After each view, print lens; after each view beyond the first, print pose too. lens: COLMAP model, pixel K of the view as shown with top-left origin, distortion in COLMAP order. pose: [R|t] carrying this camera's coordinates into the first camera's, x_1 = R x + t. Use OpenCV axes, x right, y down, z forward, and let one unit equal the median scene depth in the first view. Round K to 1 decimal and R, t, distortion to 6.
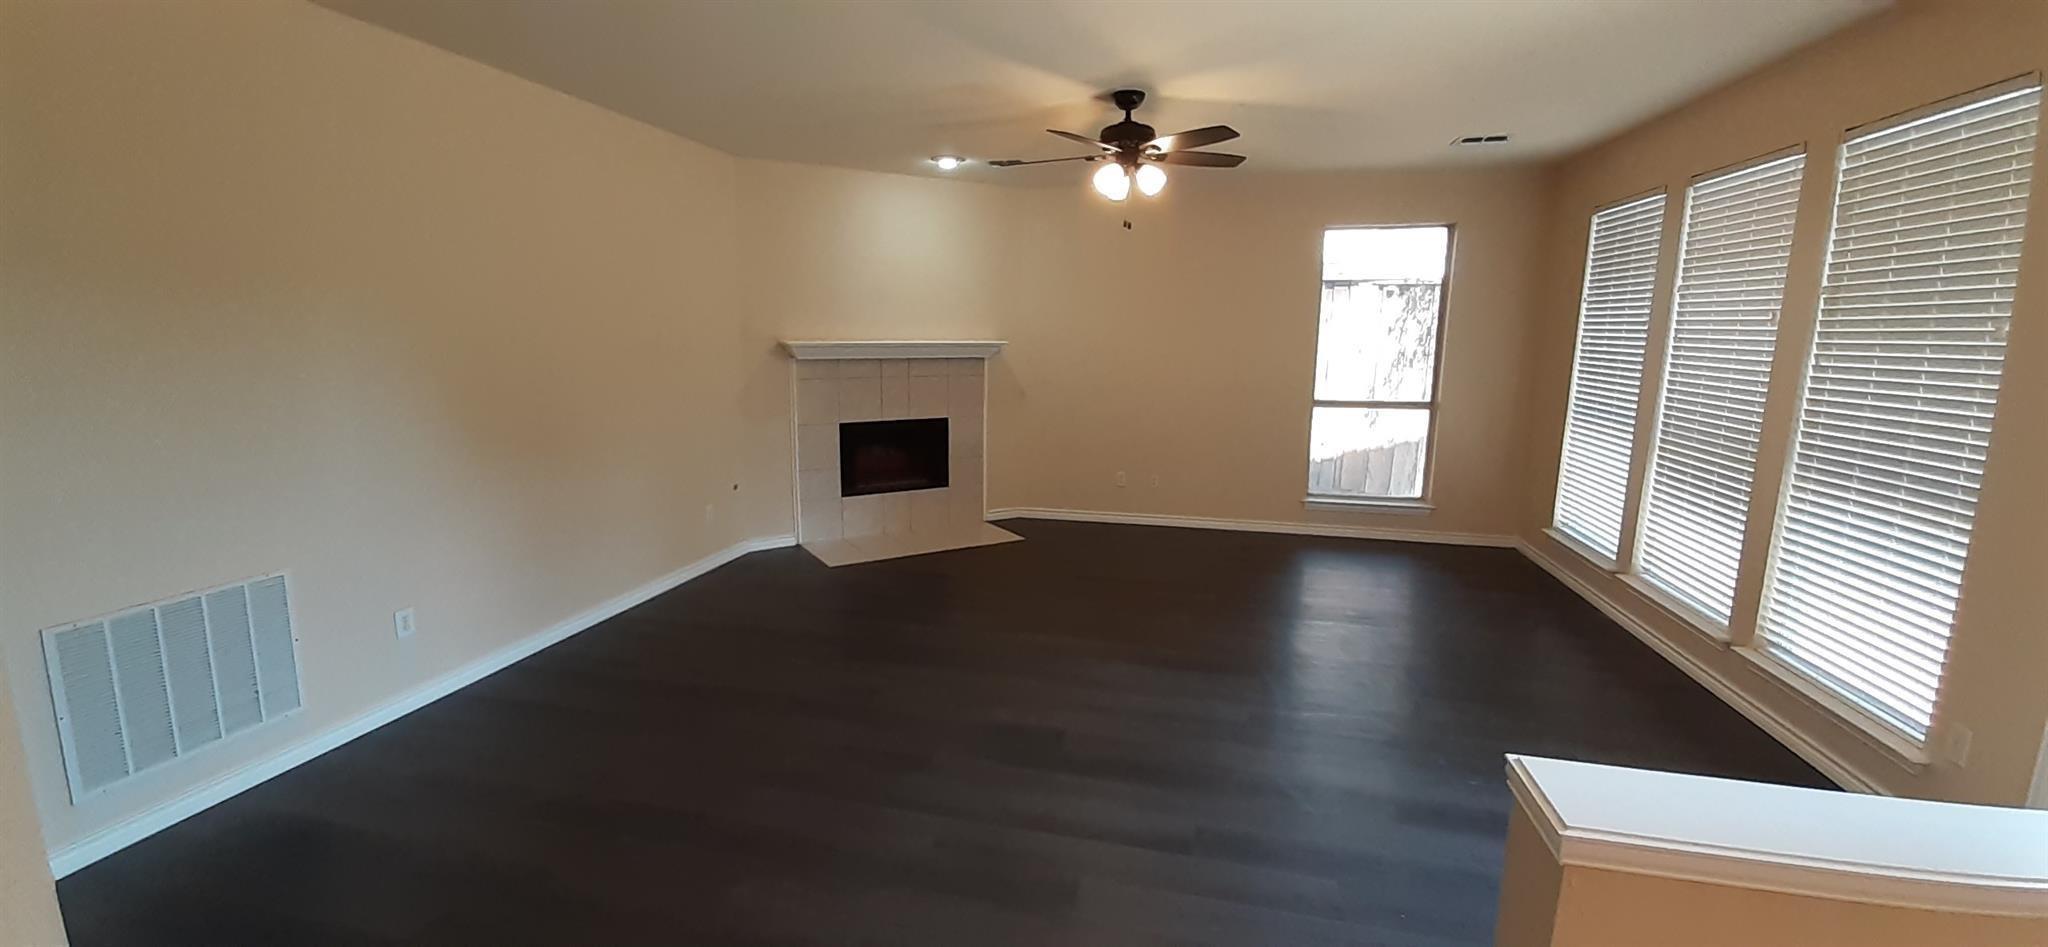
lens RADIAL K [[815.4, 0, 982.4], [0, 815.4, 457.2], [0, 0, 1]] dist [0.002035, -0.004812]
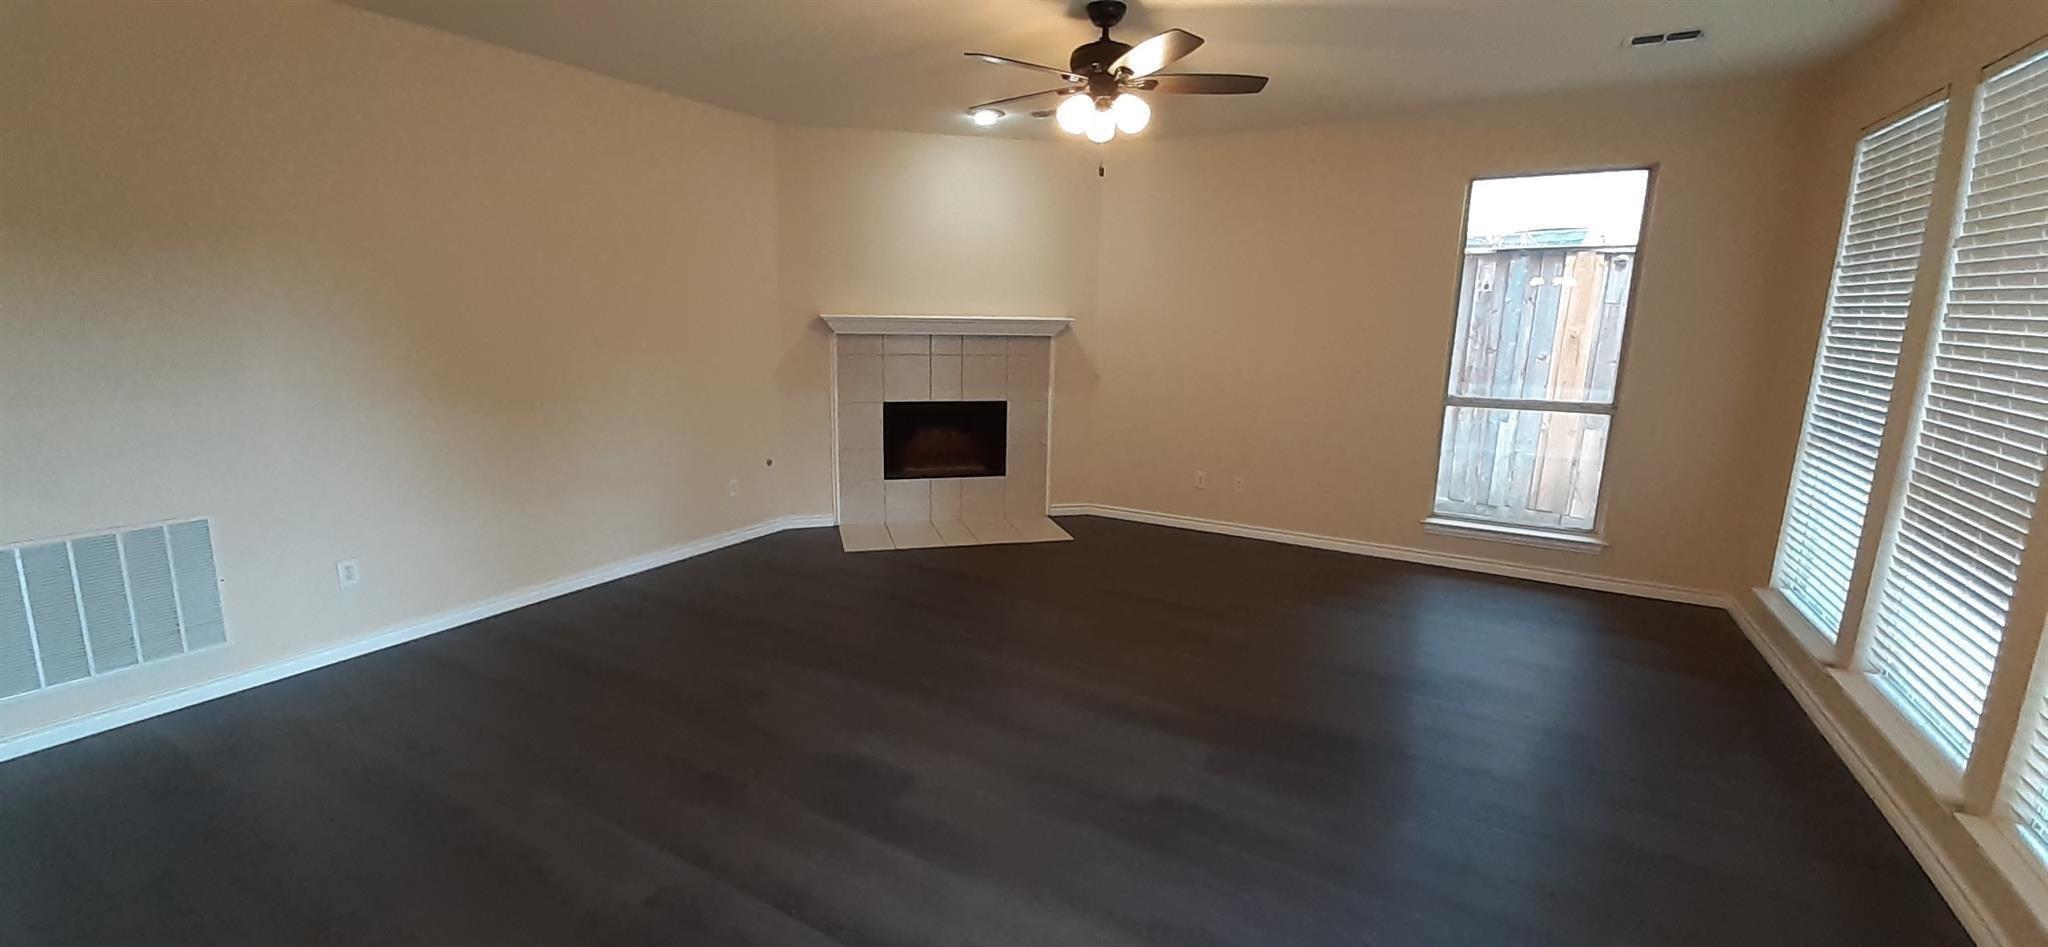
lens RADIAL K [[815.4, 0, 984.5], [0, 815.4, 460.4], [0, 0, 1]] dist [0.002035, -0.004812]
pose [[0.961423, 0.058441, -0.268794, 0.210921], [-0.051904, 0.998159, 0.031368, -0.010299], [0.270132, -0.016206, 0.962687, 0.123228]]
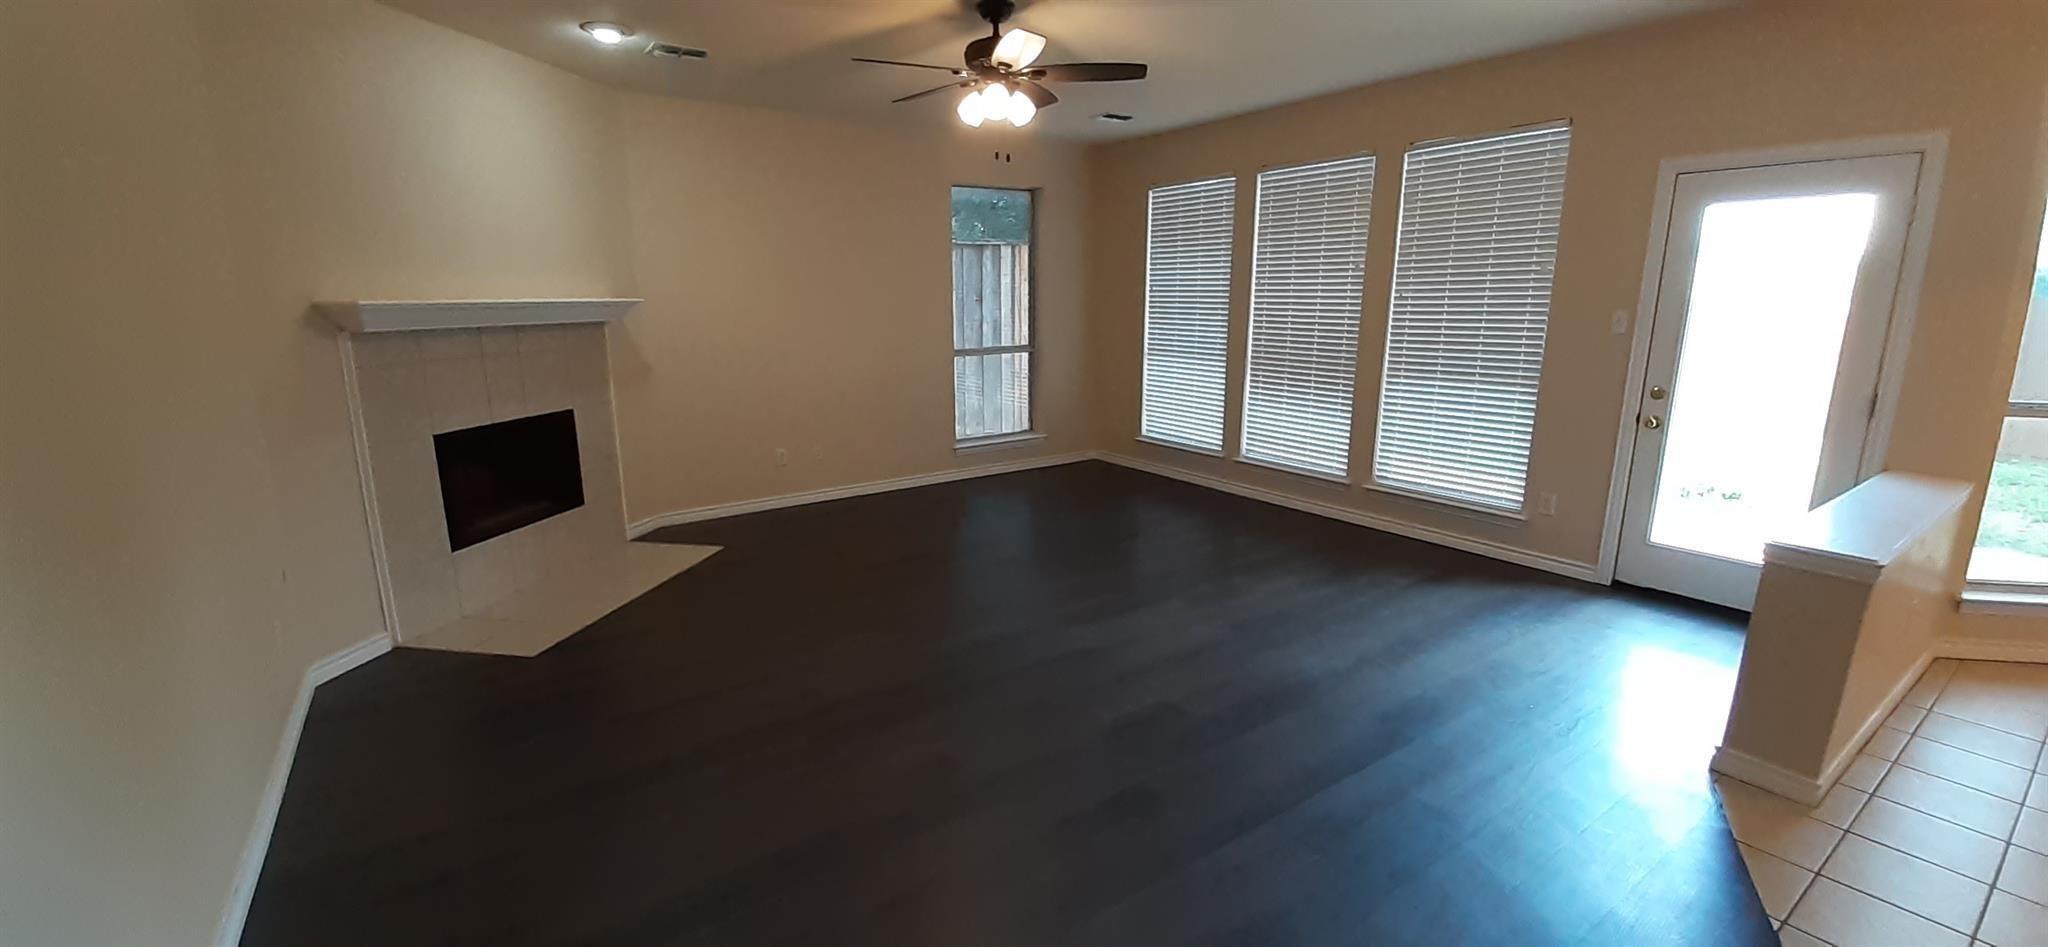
lens RADIAL K [[815.4, 0, 1006.6], [0, 815.4, 471.7], [0, 0, 1]] dist [0.002035, -0.004812]
pose [[0.652524, -0.172822, 0.737798, -0.375151], [0.128938, 0.984769, 0.116636, -0.033007], [-0.746718, 0.019022, 0.664869, 0.285119]]
